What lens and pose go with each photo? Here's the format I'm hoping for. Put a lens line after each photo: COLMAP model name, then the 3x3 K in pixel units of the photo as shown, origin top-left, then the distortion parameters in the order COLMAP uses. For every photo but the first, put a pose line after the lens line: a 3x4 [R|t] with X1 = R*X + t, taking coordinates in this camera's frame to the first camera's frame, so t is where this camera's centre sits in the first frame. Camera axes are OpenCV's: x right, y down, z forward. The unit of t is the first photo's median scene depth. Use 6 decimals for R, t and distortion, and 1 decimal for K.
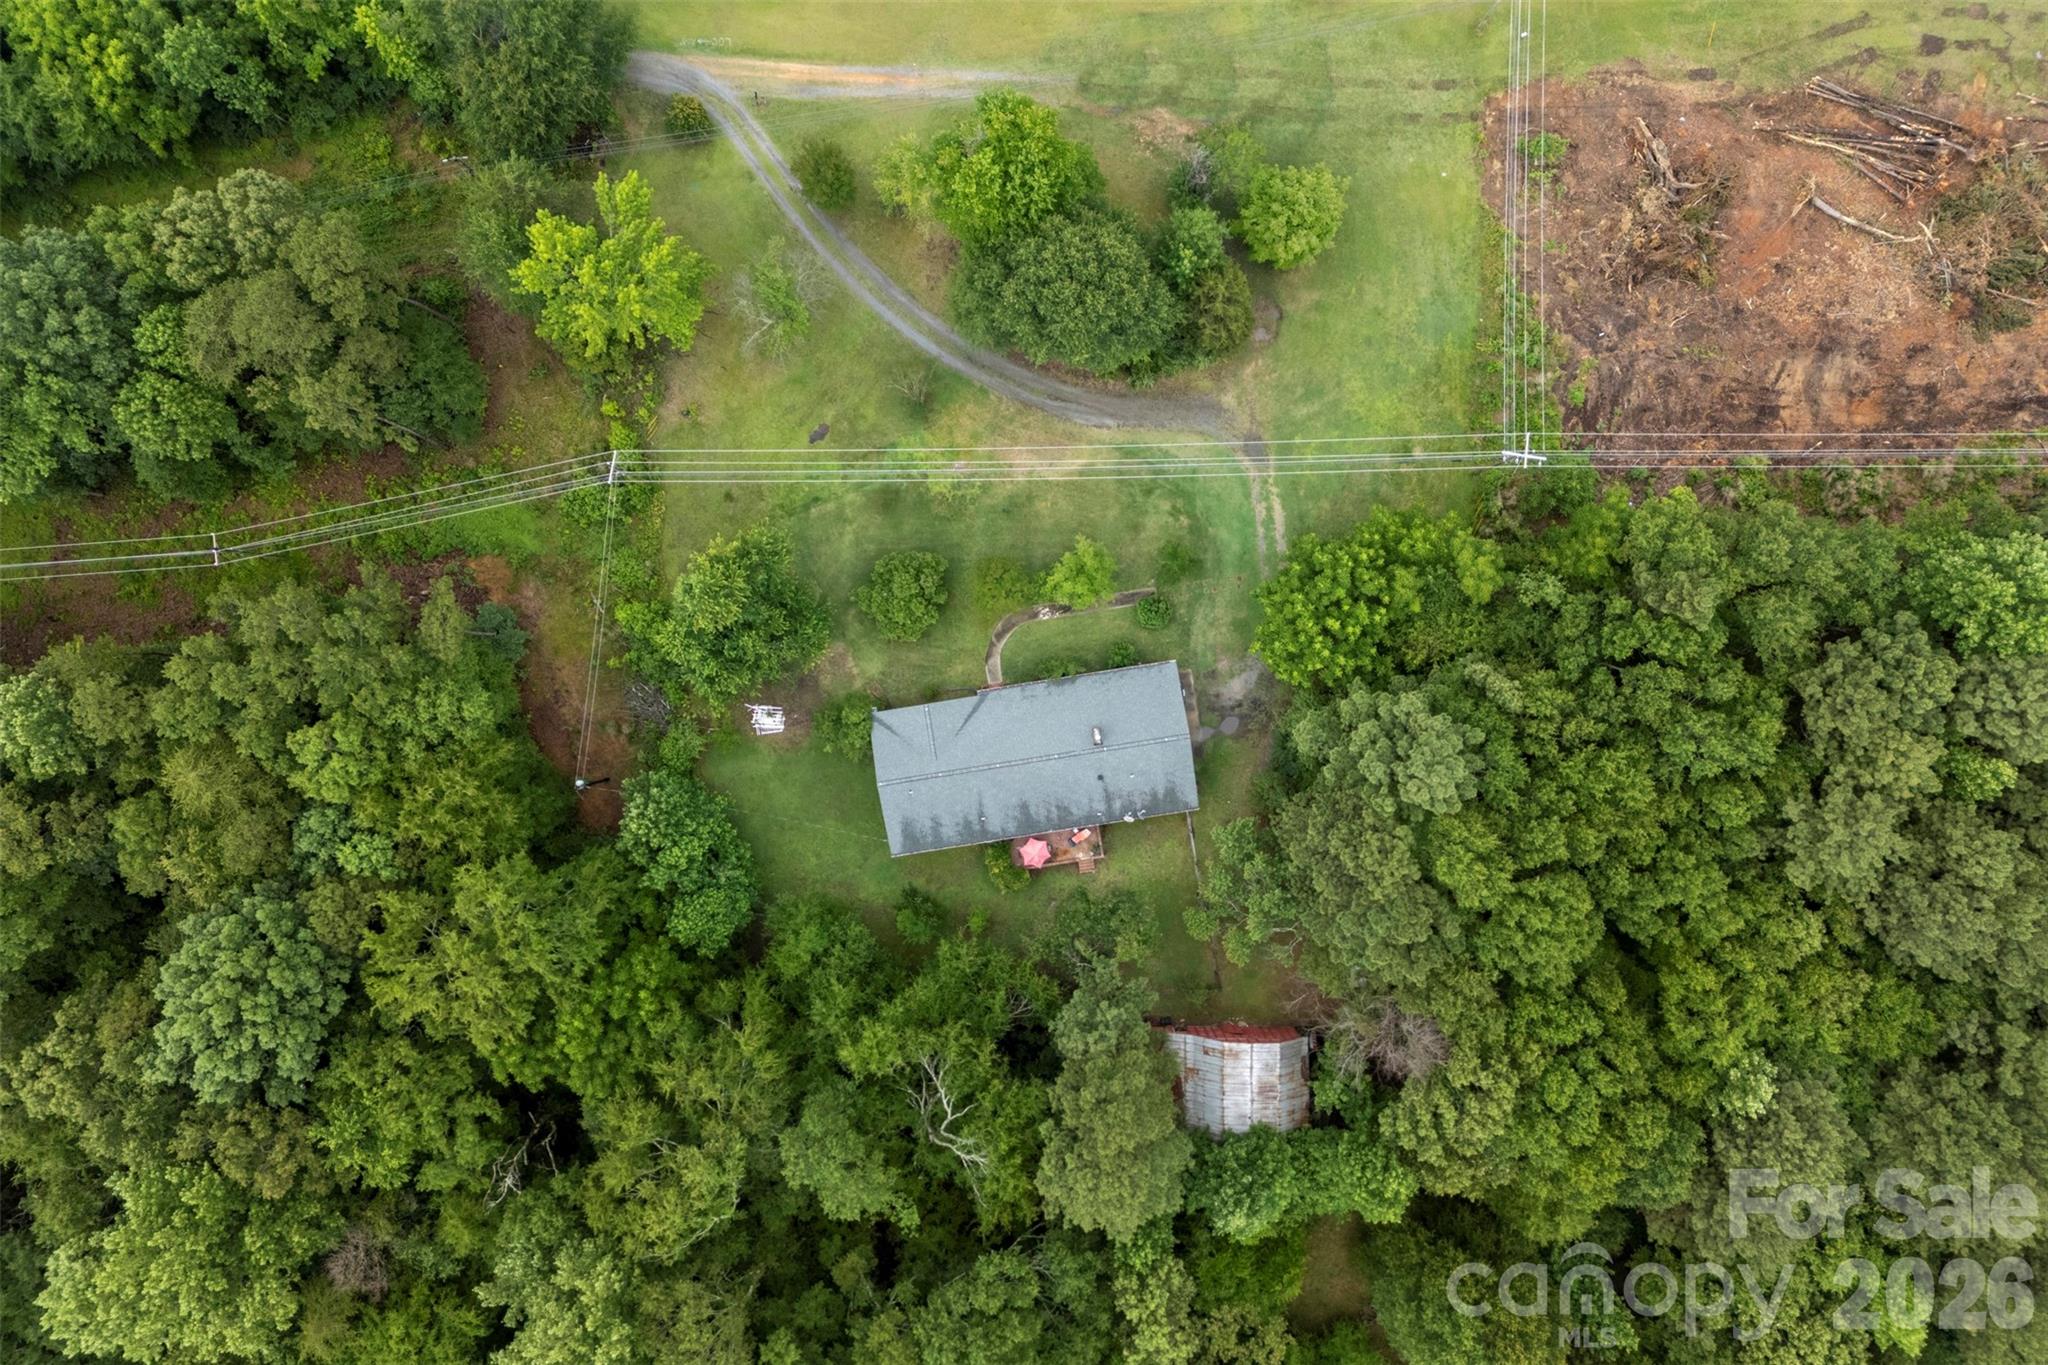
lens RADIAL K [[1522.9, 0, 1017.3], [0, 1522.9, 683.3], [0, 0, 1]] dist [0.045726, -0.043628]
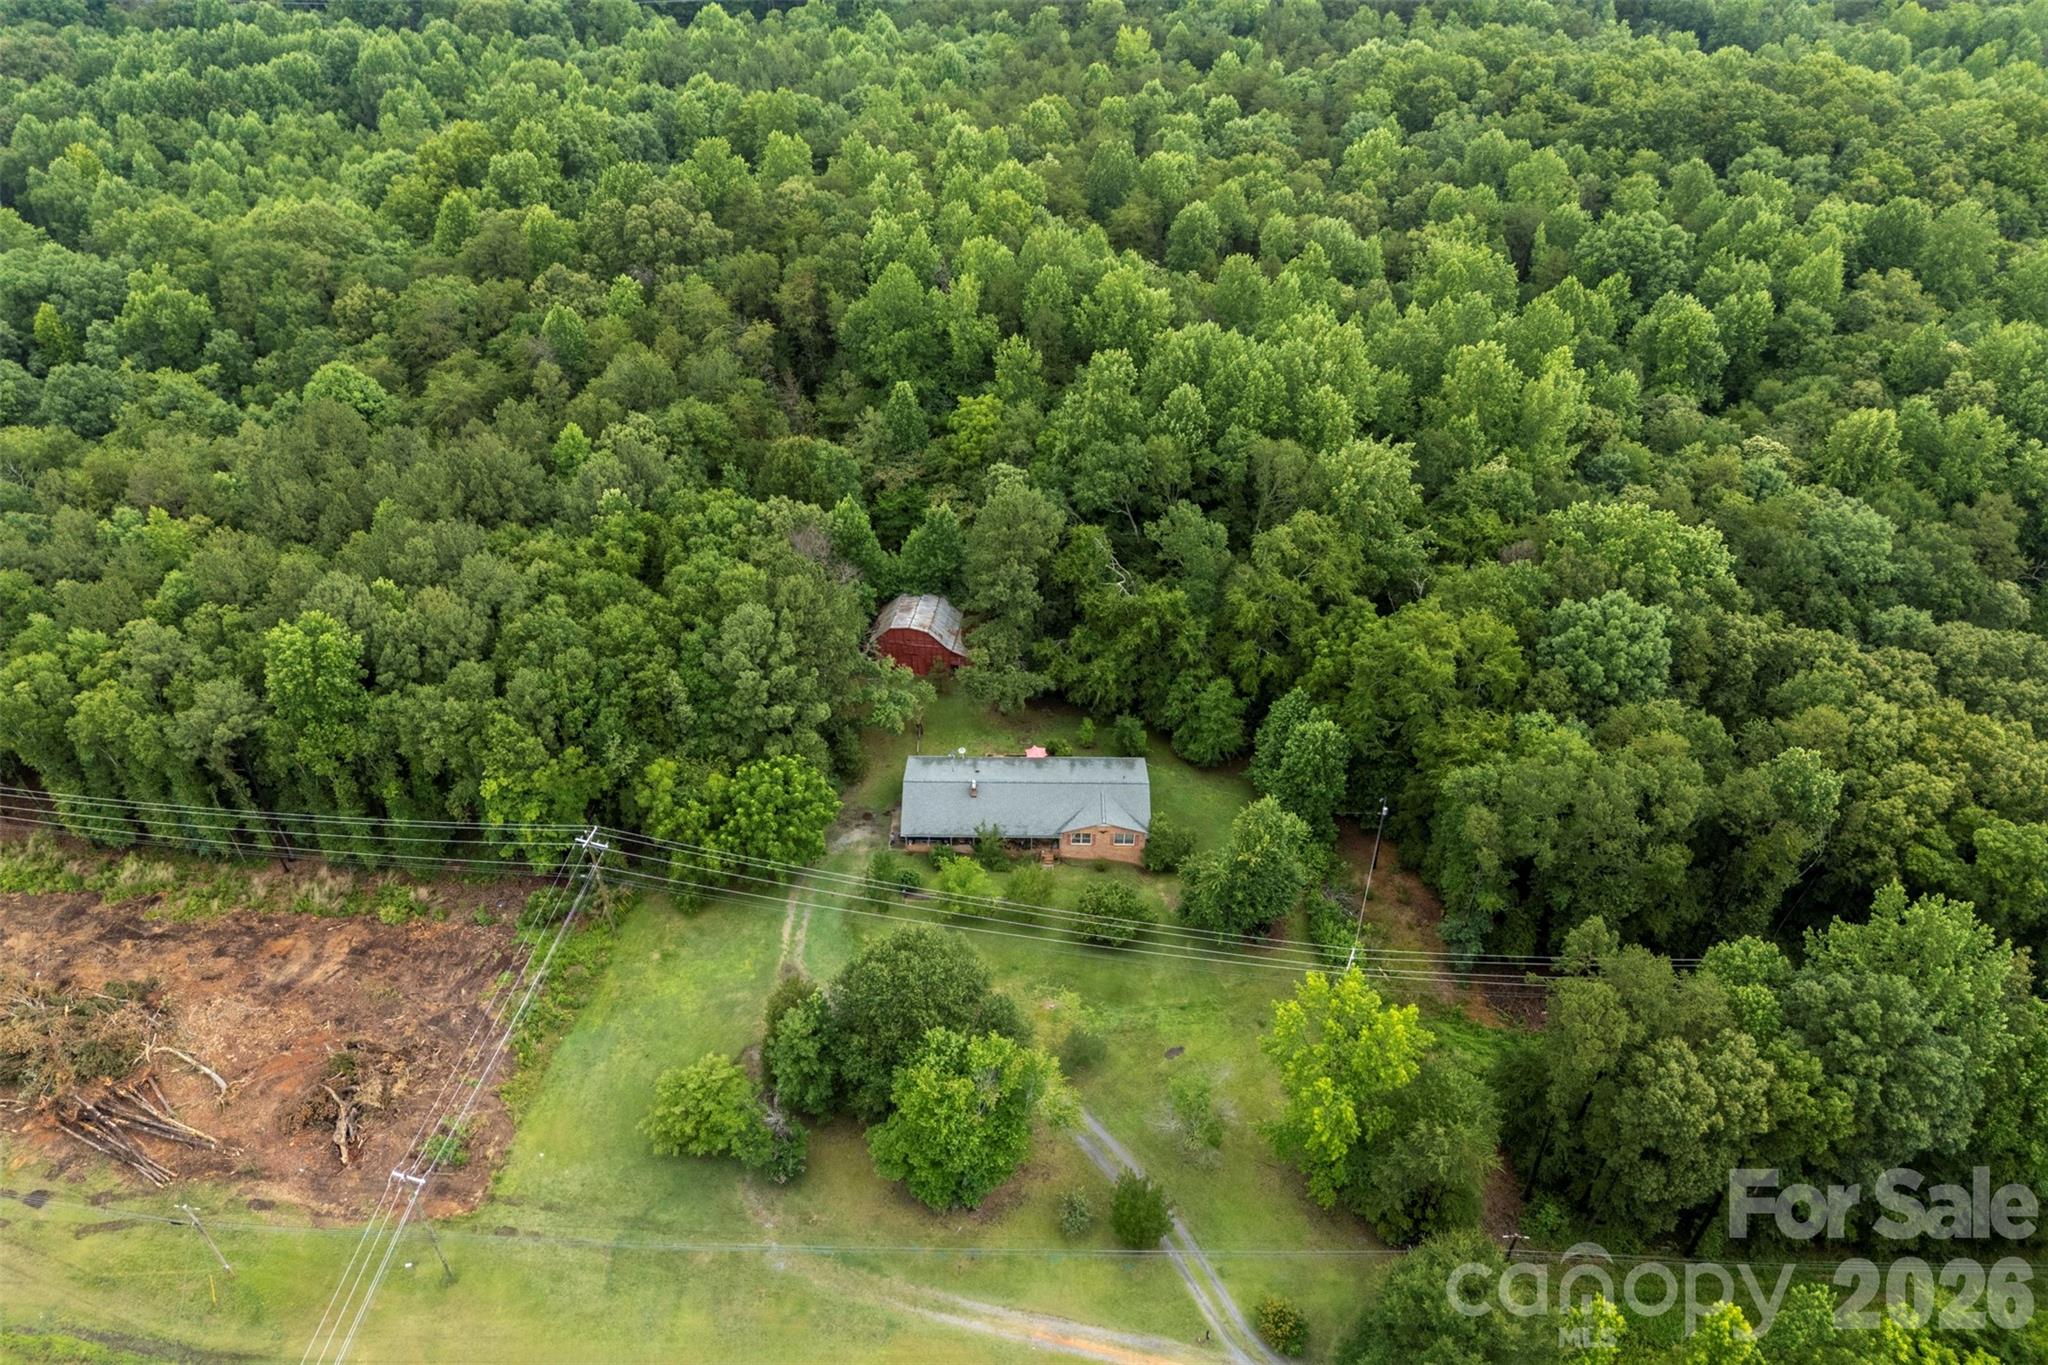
lens RADIAL K [[1518.4, 0, 1011.1], [0, 1518.4, 758.2], [0, 0, 1]] dist [0.036920, -0.004952]
pose [[-0.985946, -0.096854, 0.136122, -0.146362], [0.165875, -0.664531, 0.728618, -0.850665], [0.019888, 0.740957, 0.671257, 0.120350]]
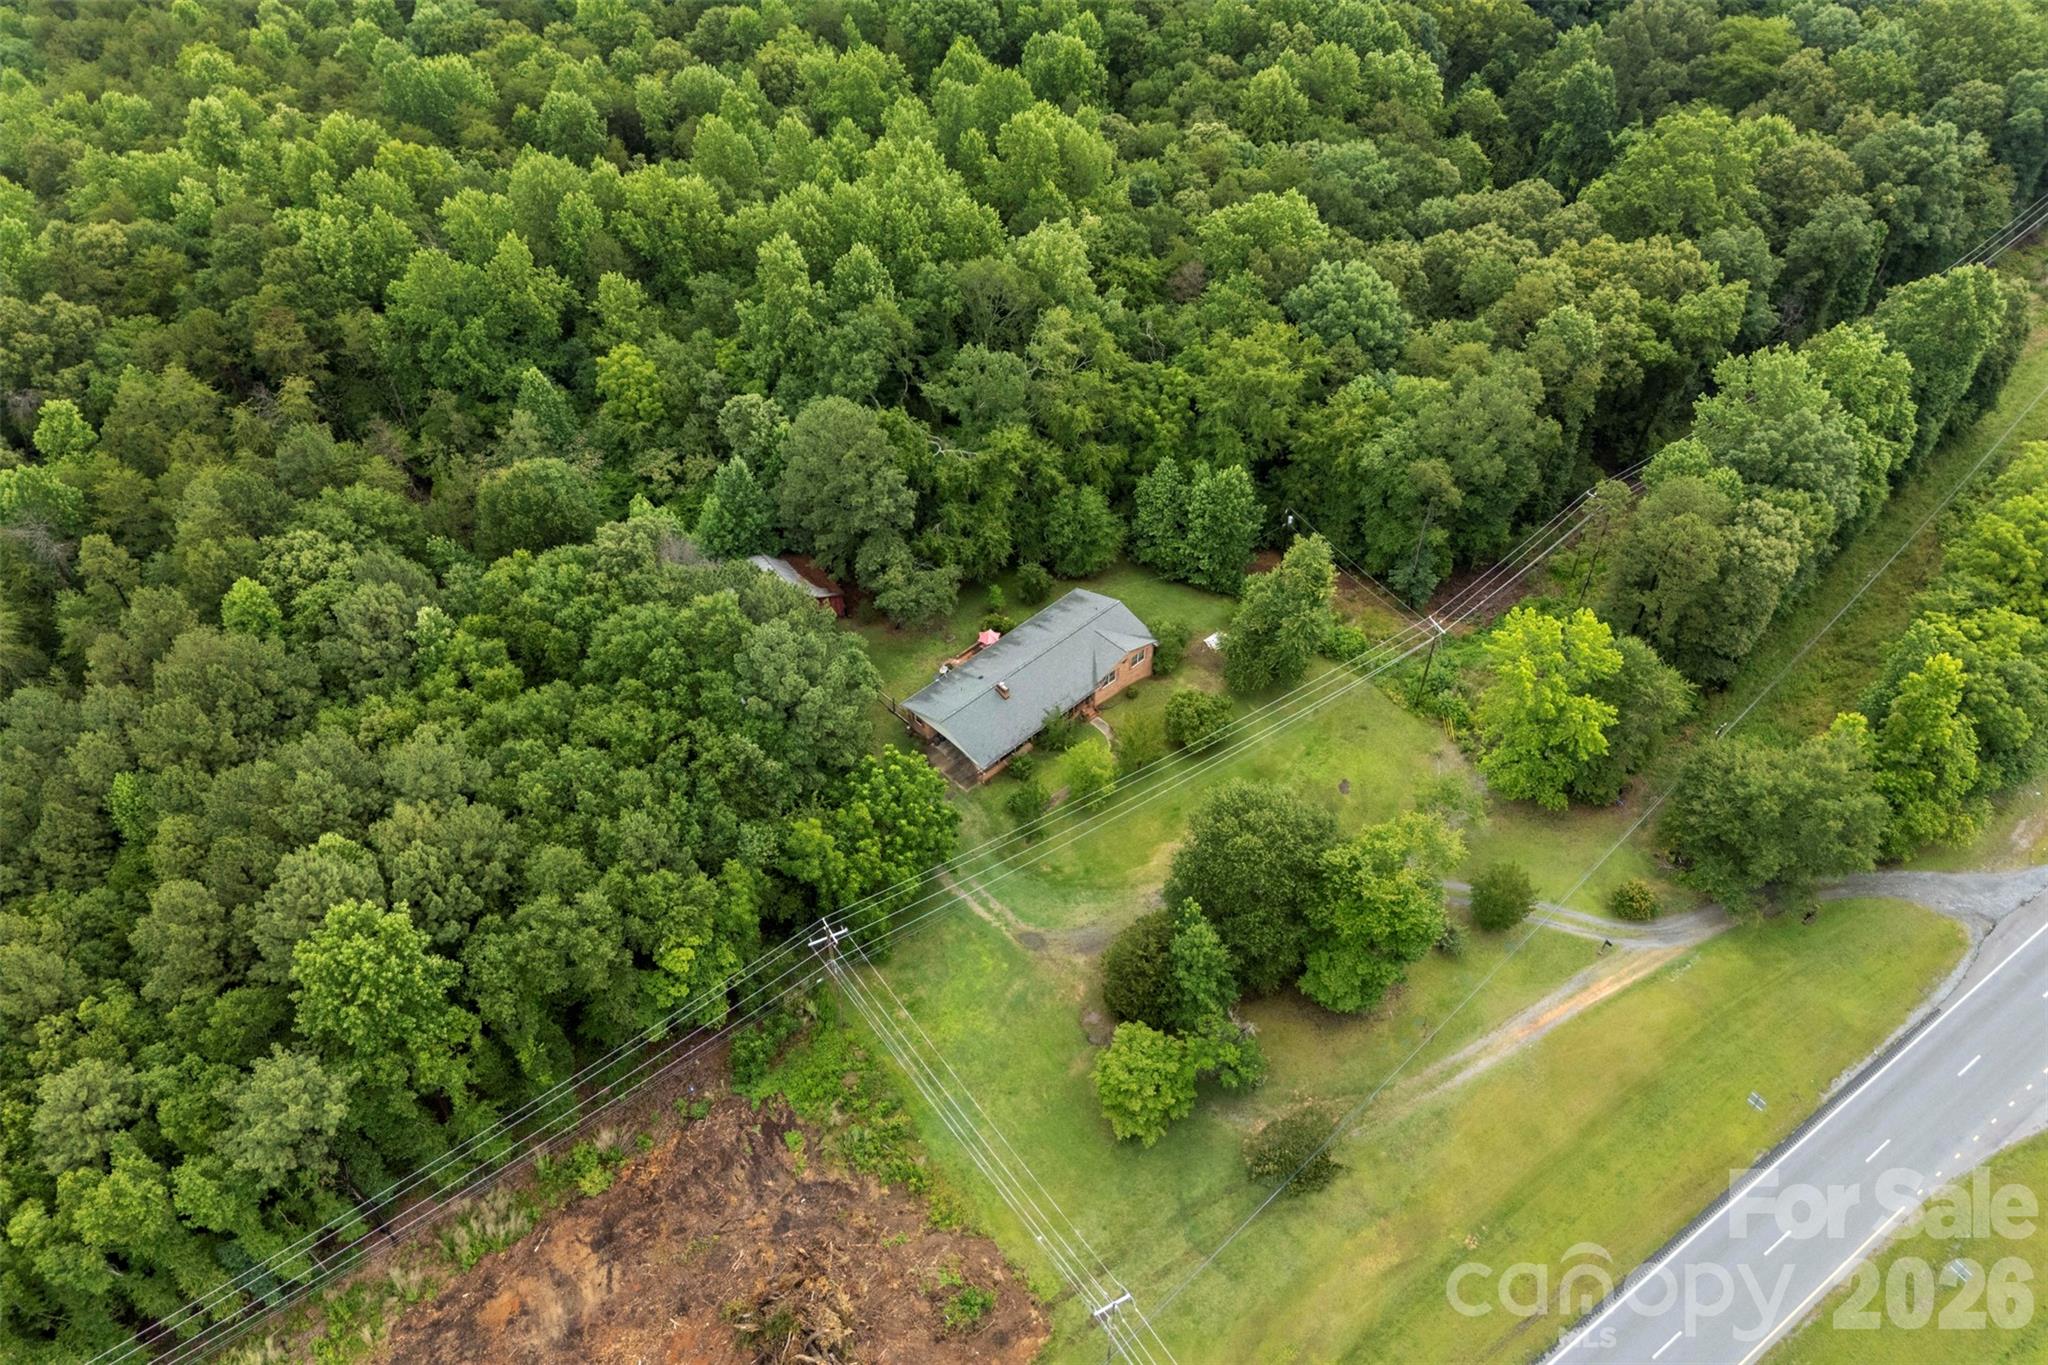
lens RADIAL K [[1522.9, 0, 1017.3], [0, 1522.9, 683.3], [0, 0, 1]] dist [0.045726, -0.043628]
pose [[-0.818054, 0.417111, -0.395987, 0.514092], [-0.575065, -0.581958, 0.575000, -0.658755], [0.009391, 0.698099, 0.715939, 0.110704]]
